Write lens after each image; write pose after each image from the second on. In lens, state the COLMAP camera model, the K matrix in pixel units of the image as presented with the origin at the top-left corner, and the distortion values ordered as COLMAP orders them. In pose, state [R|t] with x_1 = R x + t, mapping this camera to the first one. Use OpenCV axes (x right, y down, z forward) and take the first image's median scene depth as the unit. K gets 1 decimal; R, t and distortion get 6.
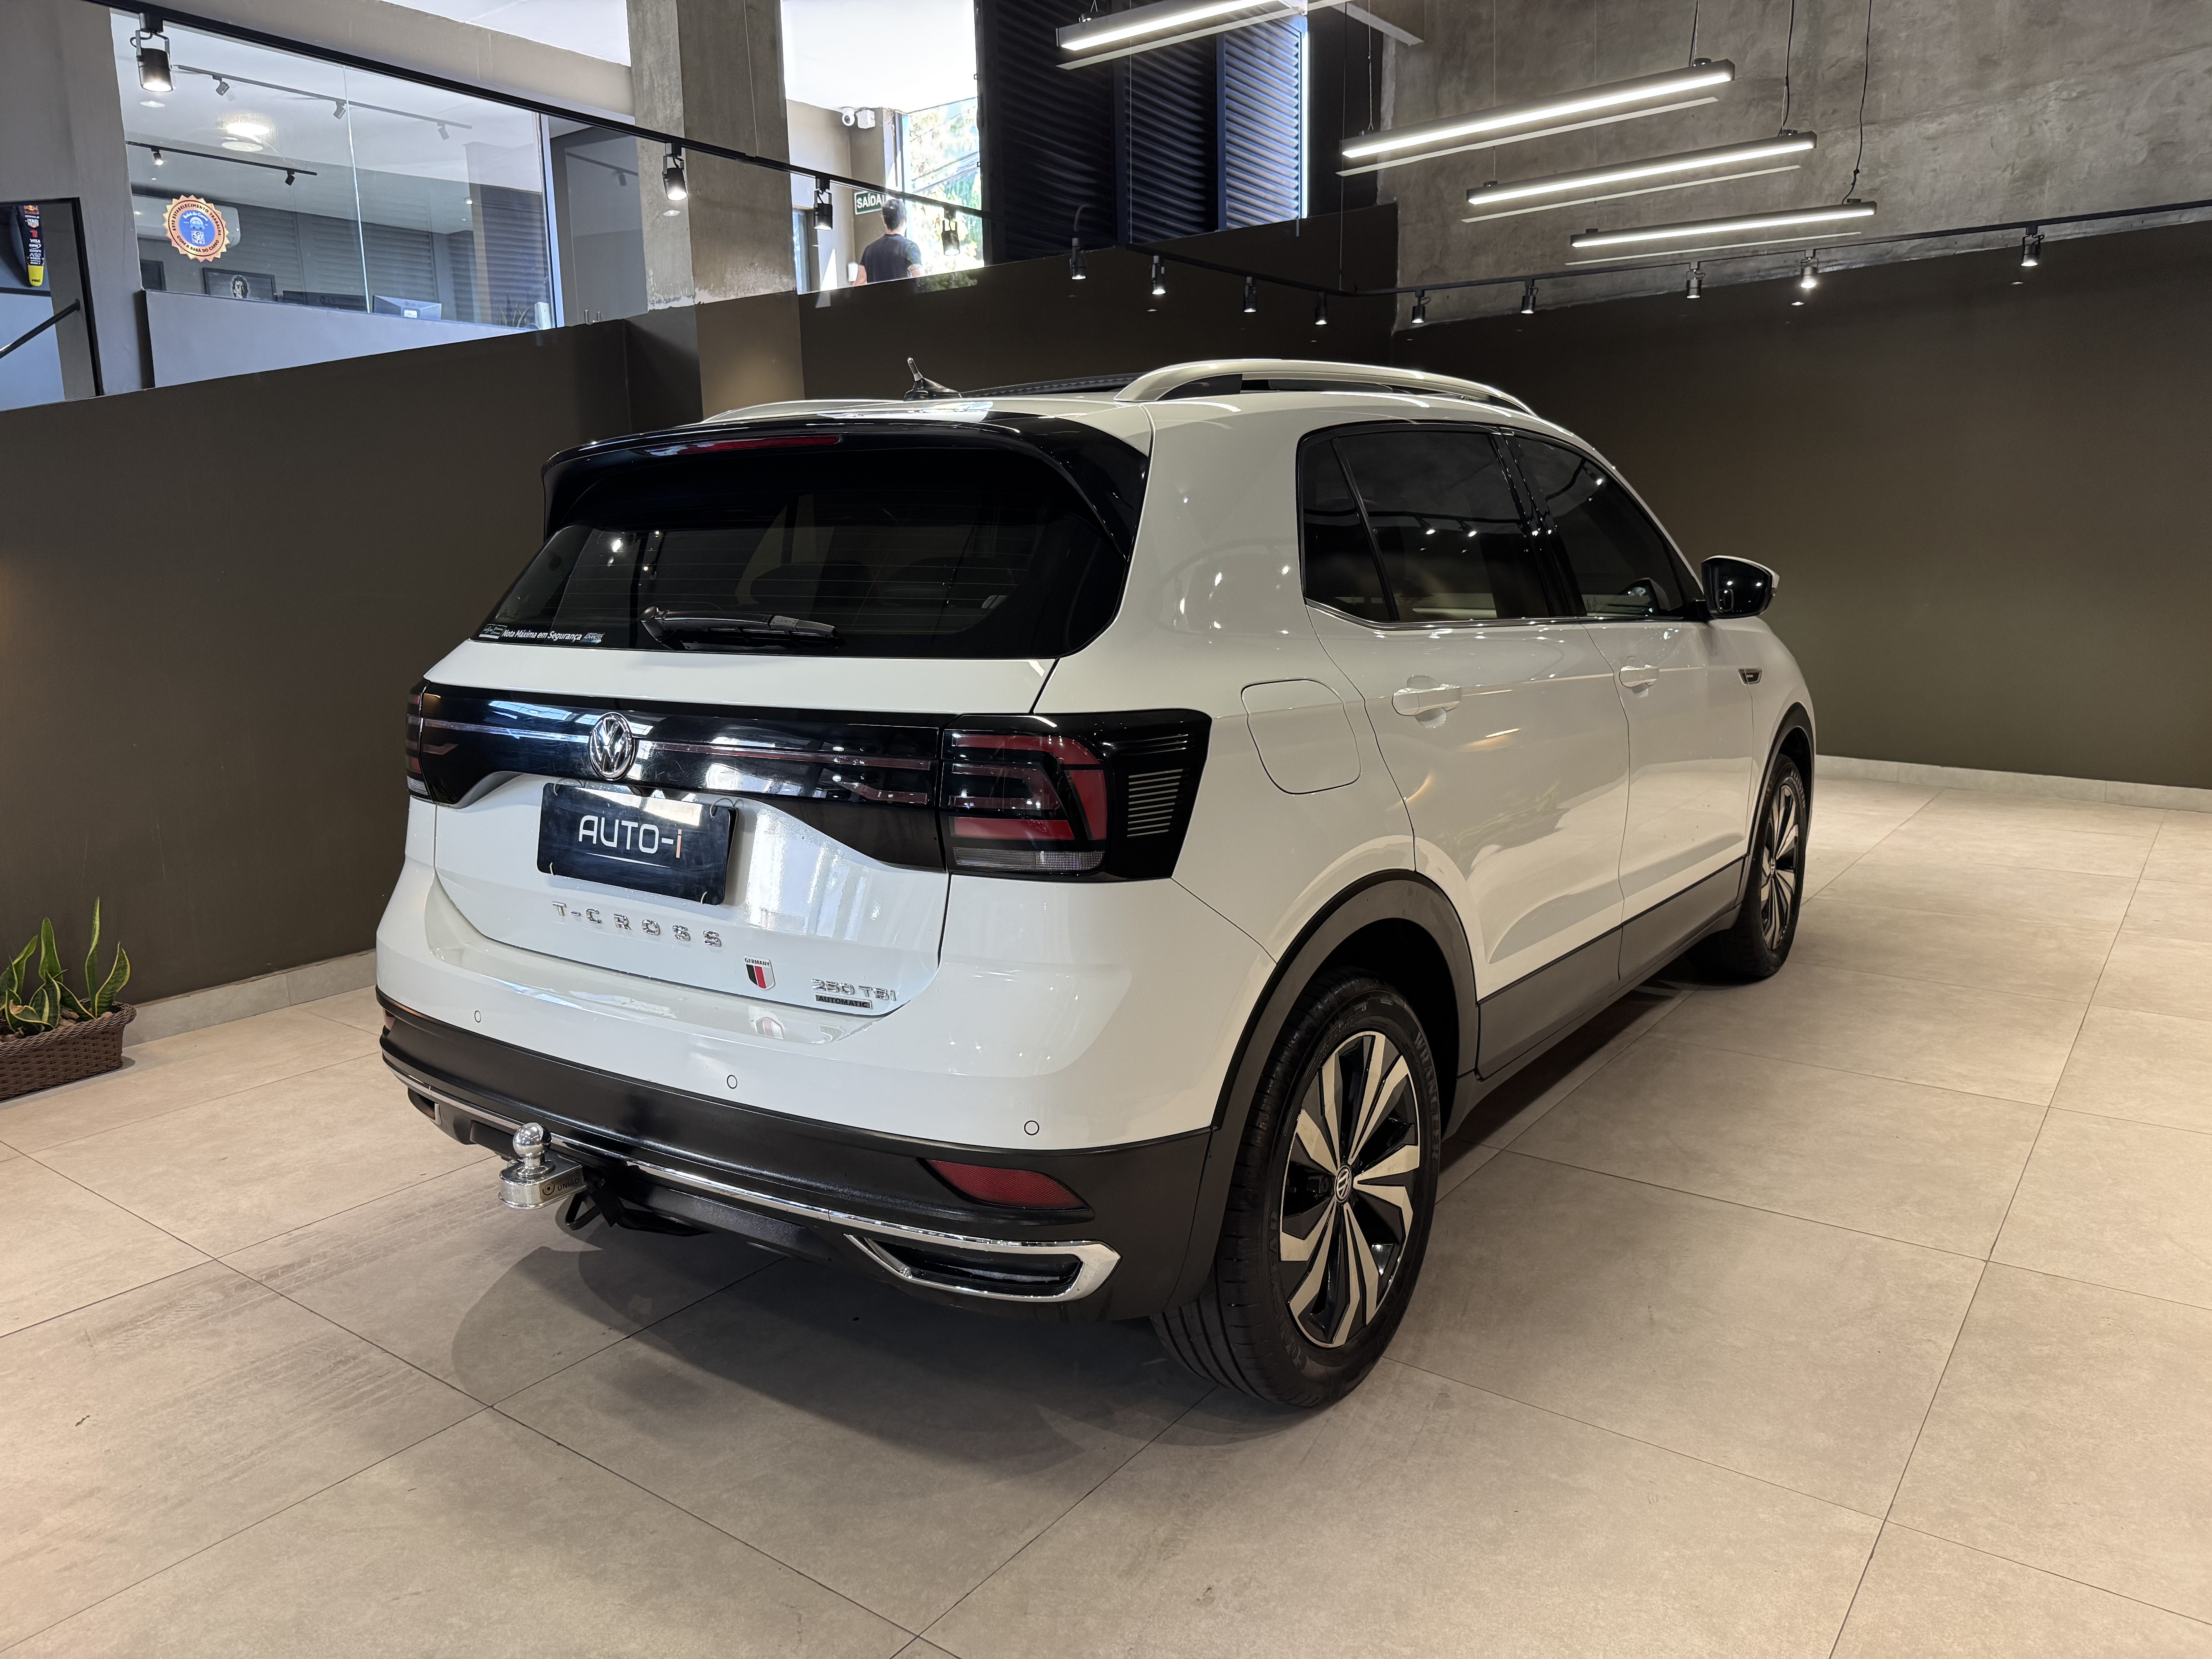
lens RADIAL K [[1571.4, 0, 1106.0], [0, 1571.4, 829.5], [0, 0, 1]] dist [-0.006812, -0.009476]
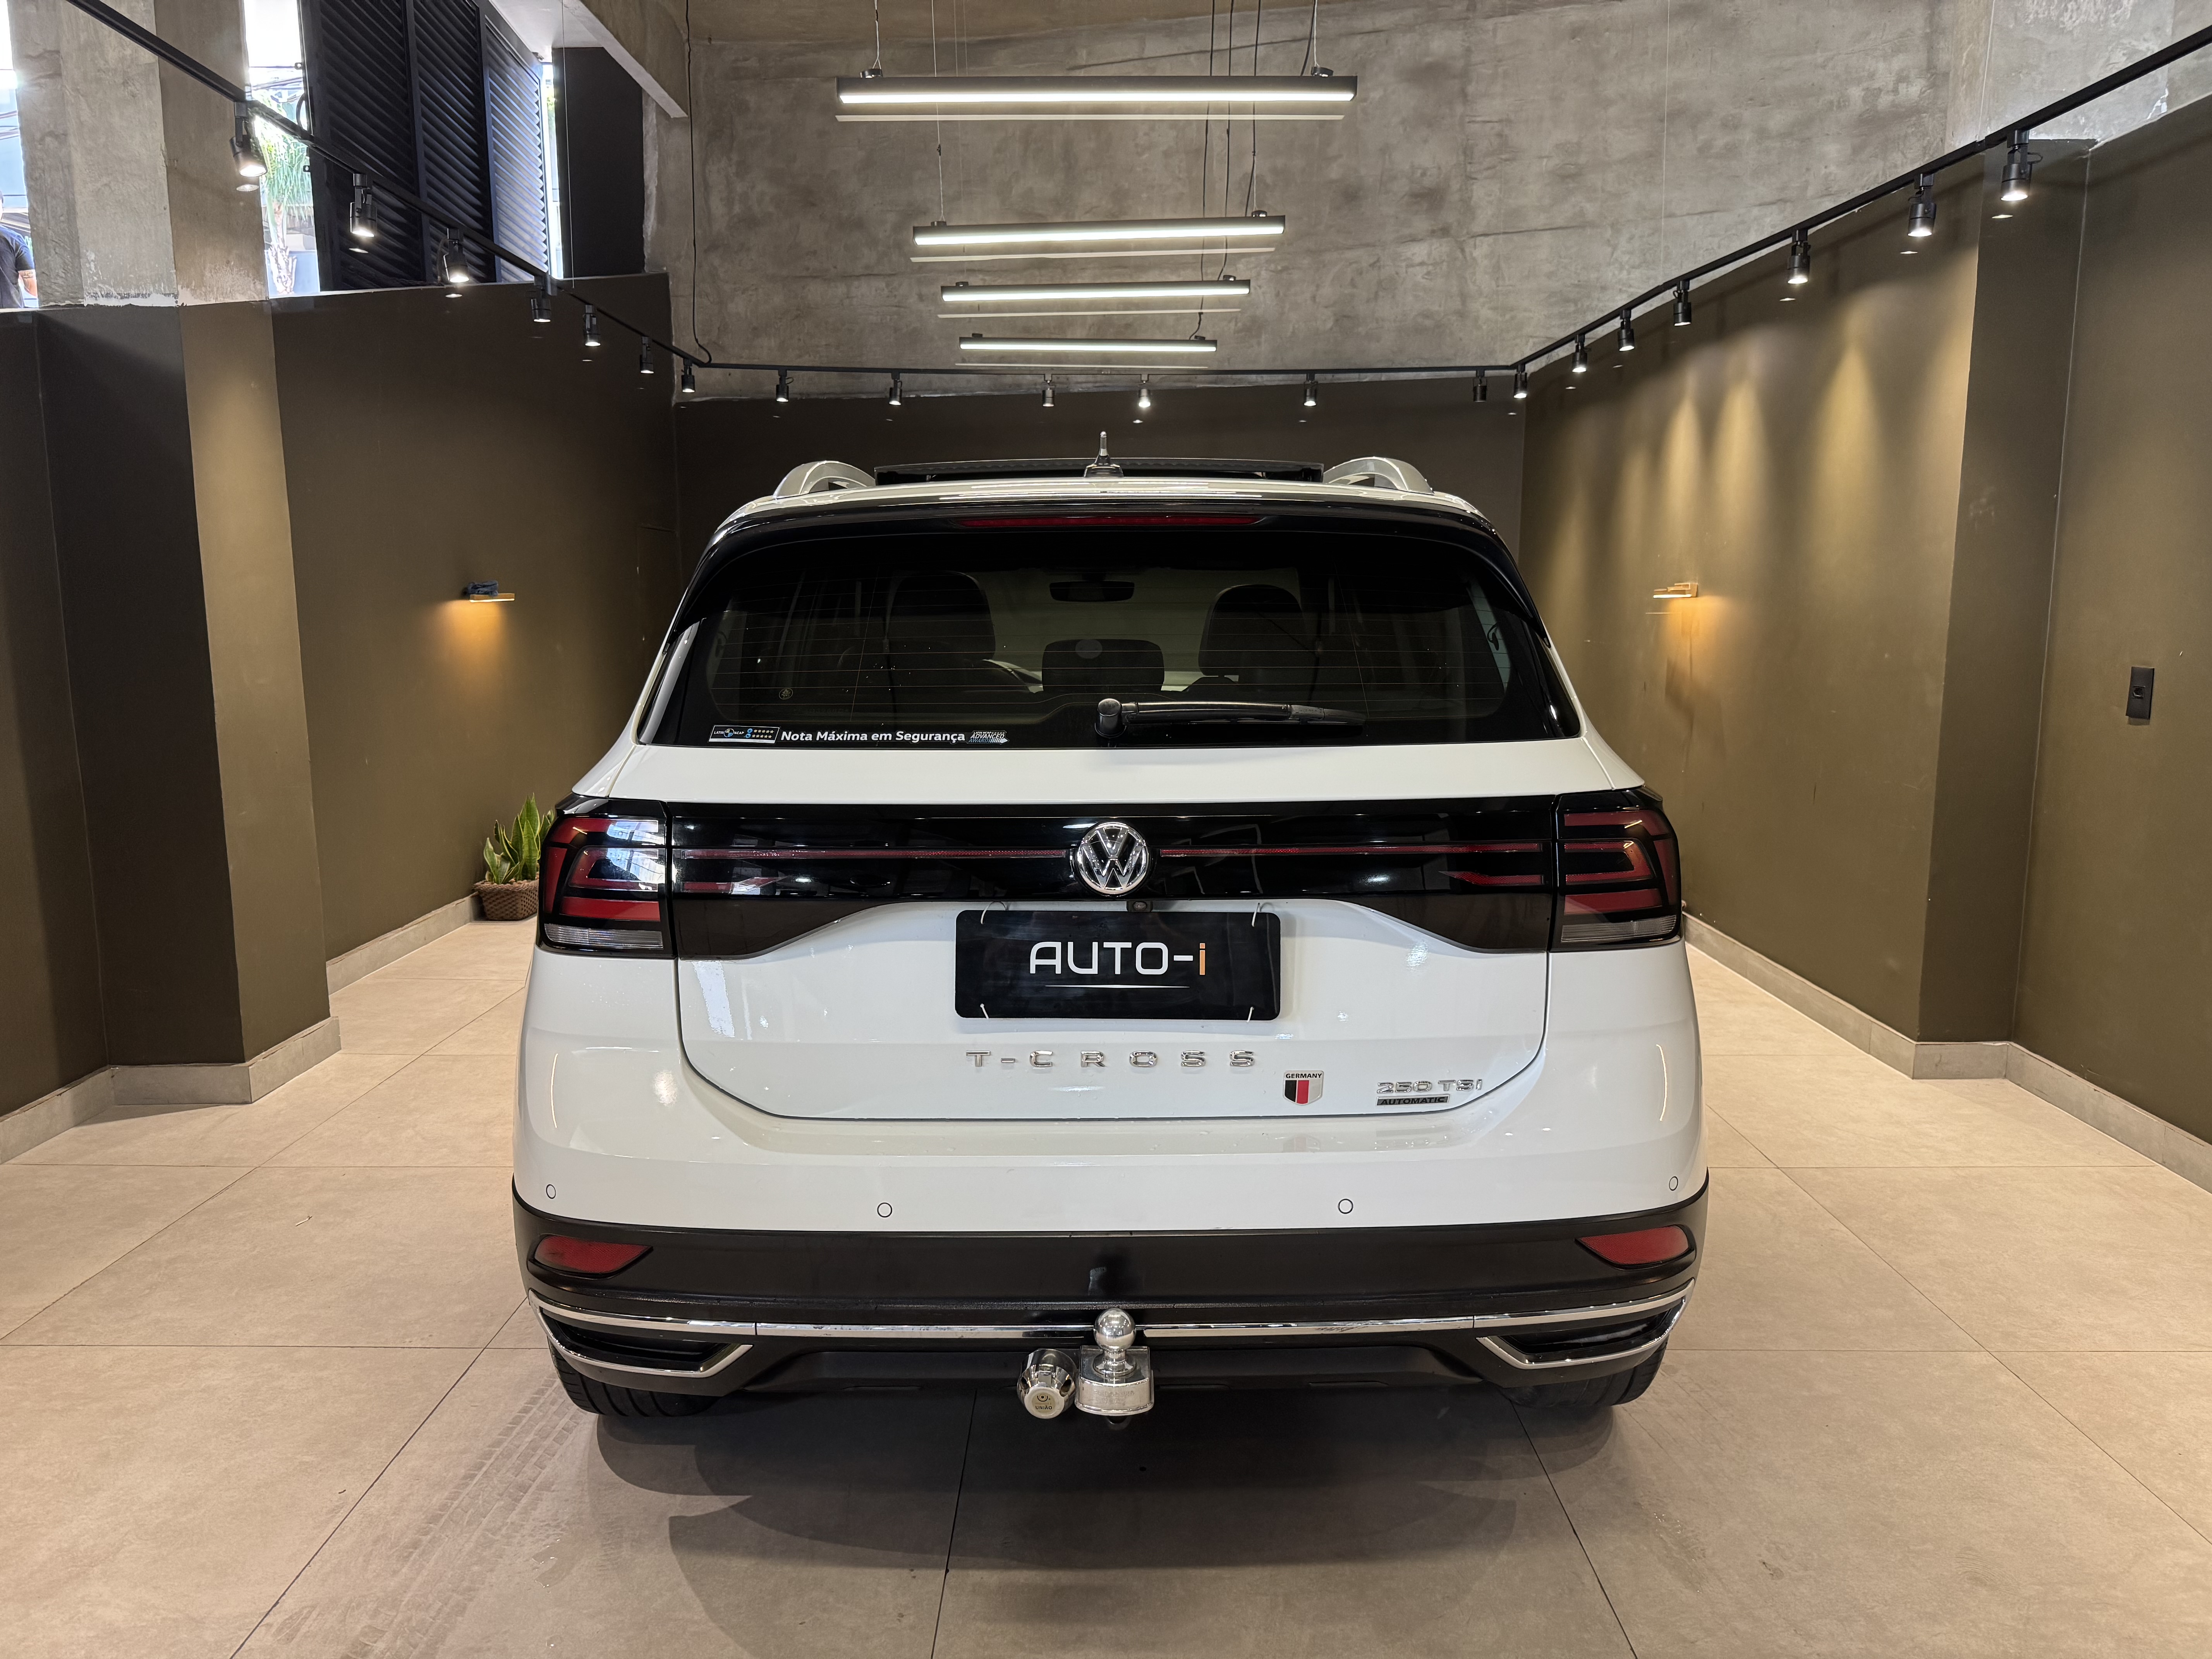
lens RADIAL K [[1554.5, 0, 1093.4], [0, 1554.5, 835.8], [0, 0, 1]] dist [0.038452, -0.088042]
pose [[0.808829, -0.068996, 0.583982, -0.689656], [0.092333, 0.995675, -0.010247, -0.047762], [-0.580750, 0.062209, 0.811702, 0.256045]]
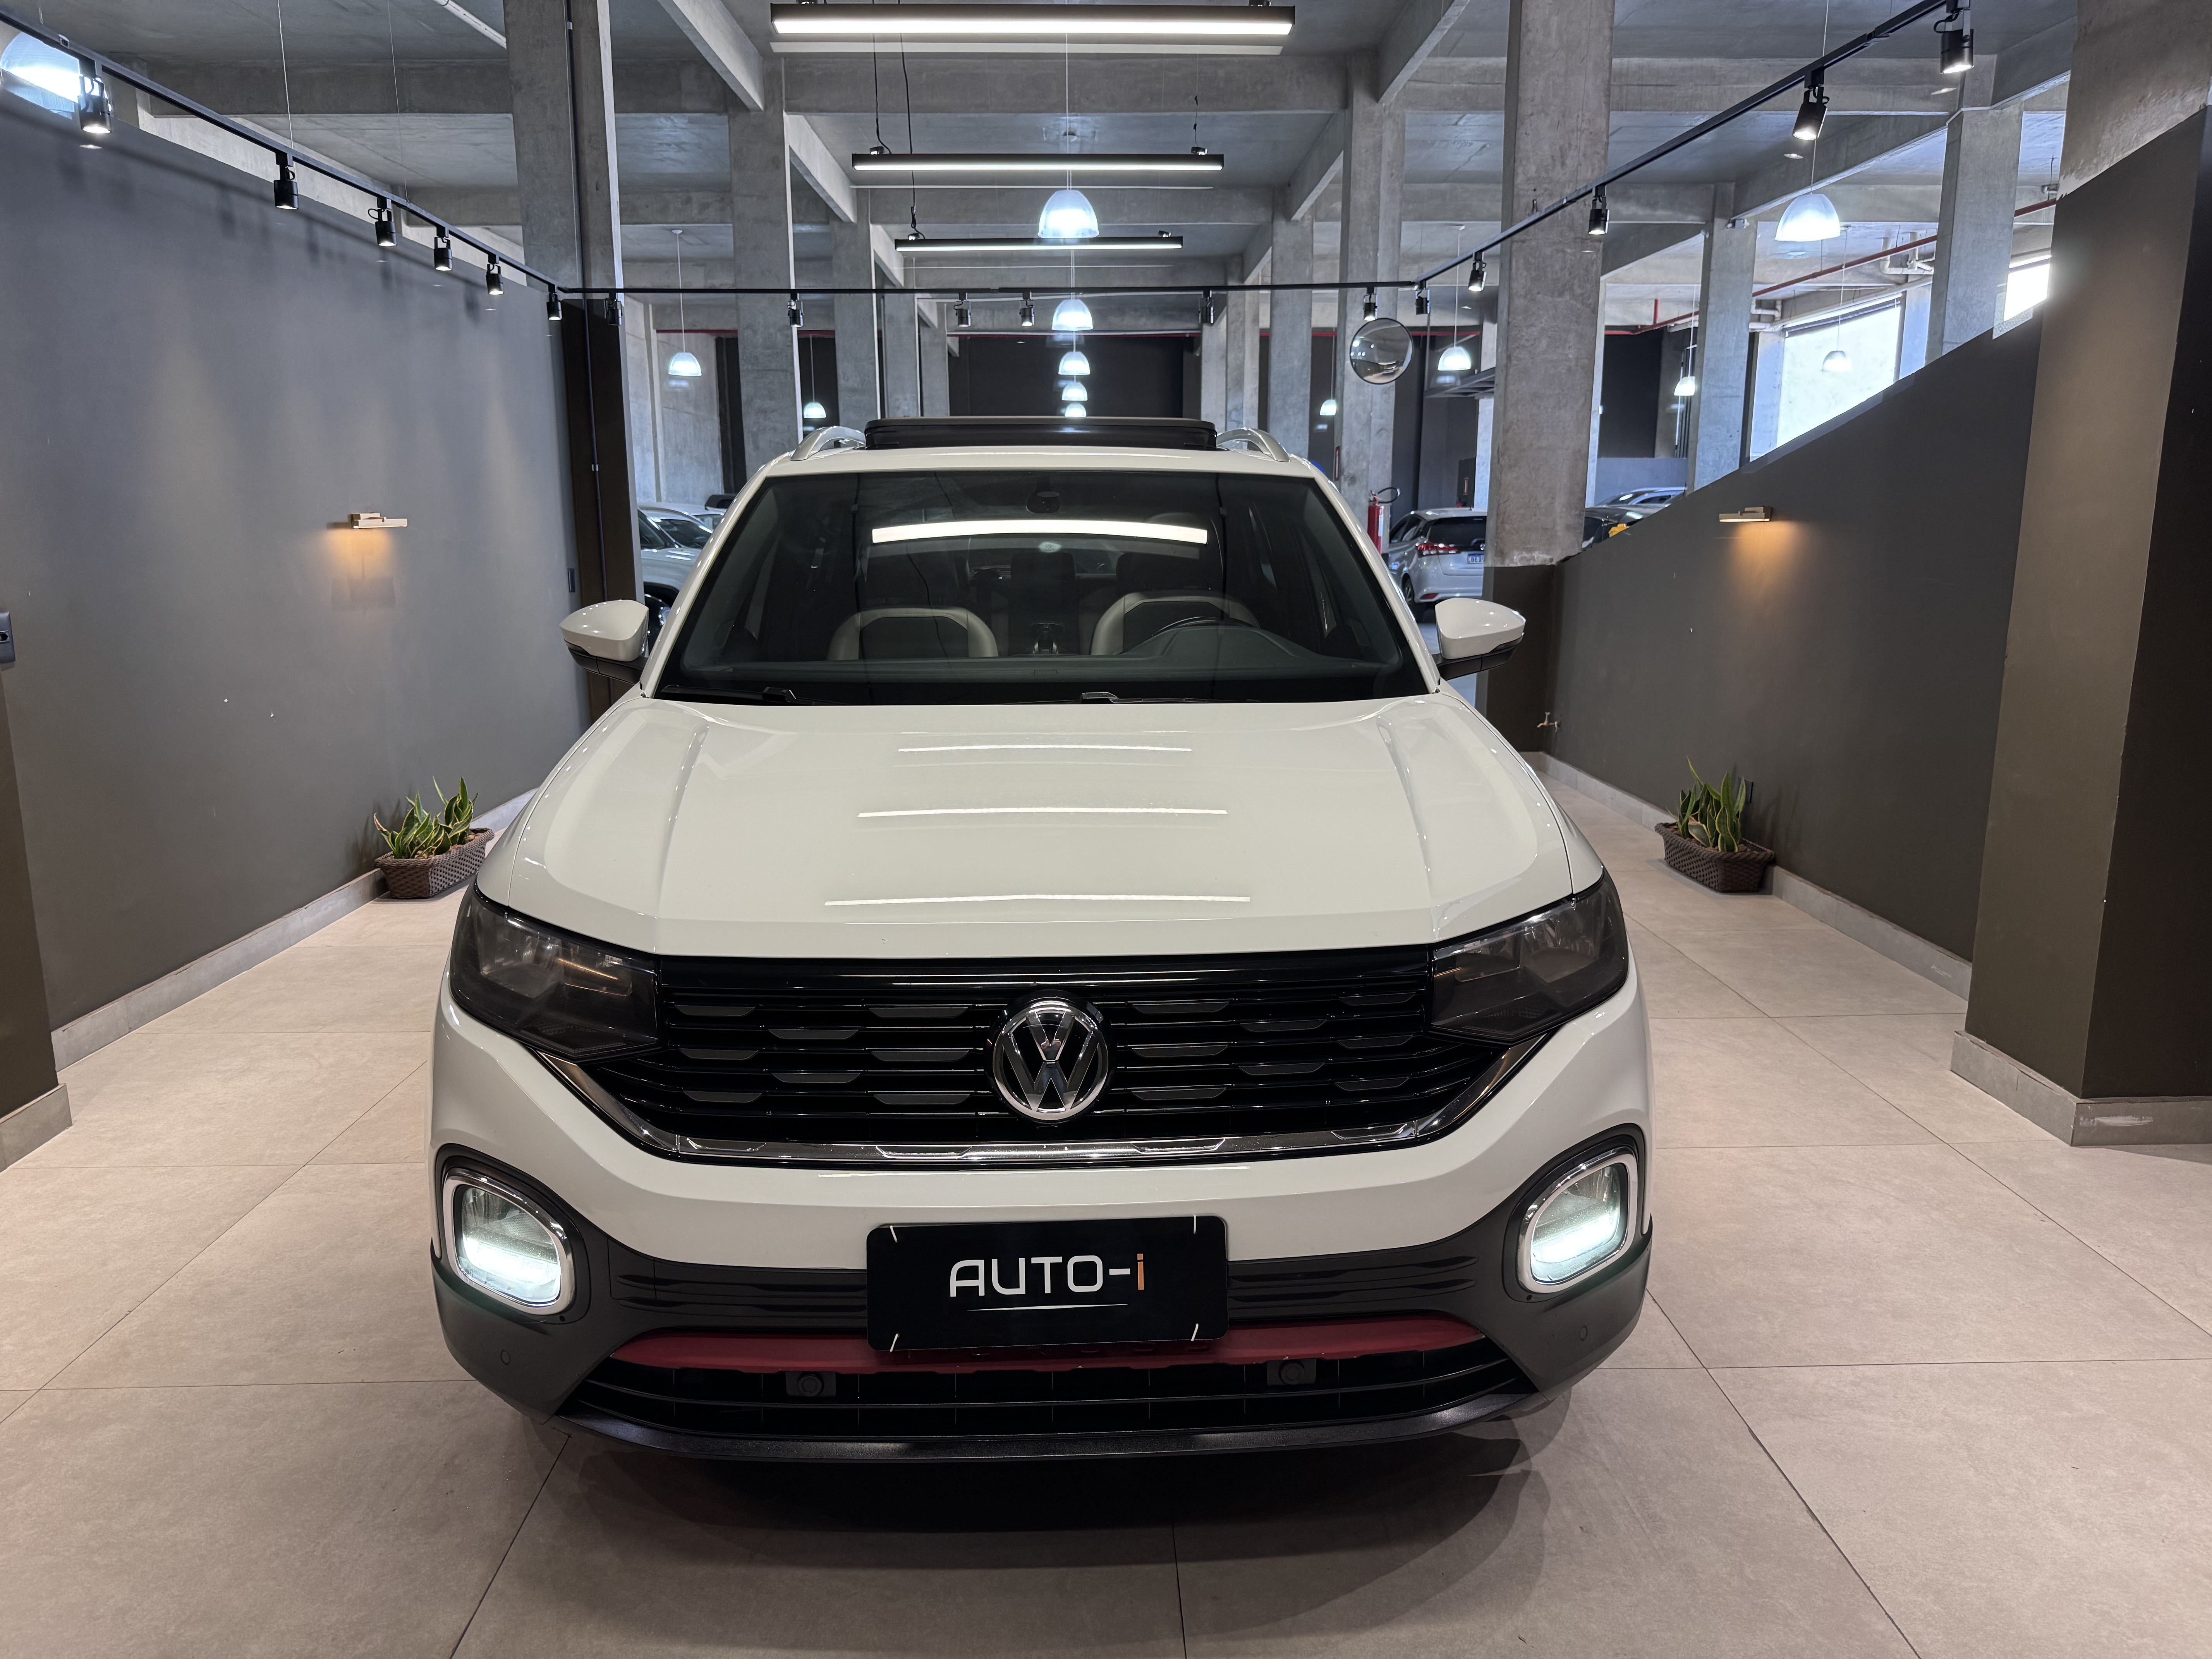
lens RADIAL K [[1554.6, 0, 1120.9], [0, 1554.6, 829.2], [0, 0, 1]] dist [0.000366, -0.007167]
pose [[-0.783241, 0.149386, -0.603504, 0.989563], [-0.092370, 0.931969, 0.350572, -0.529083], [0.614818, 0.330328, -0.716158, 2.531890]]
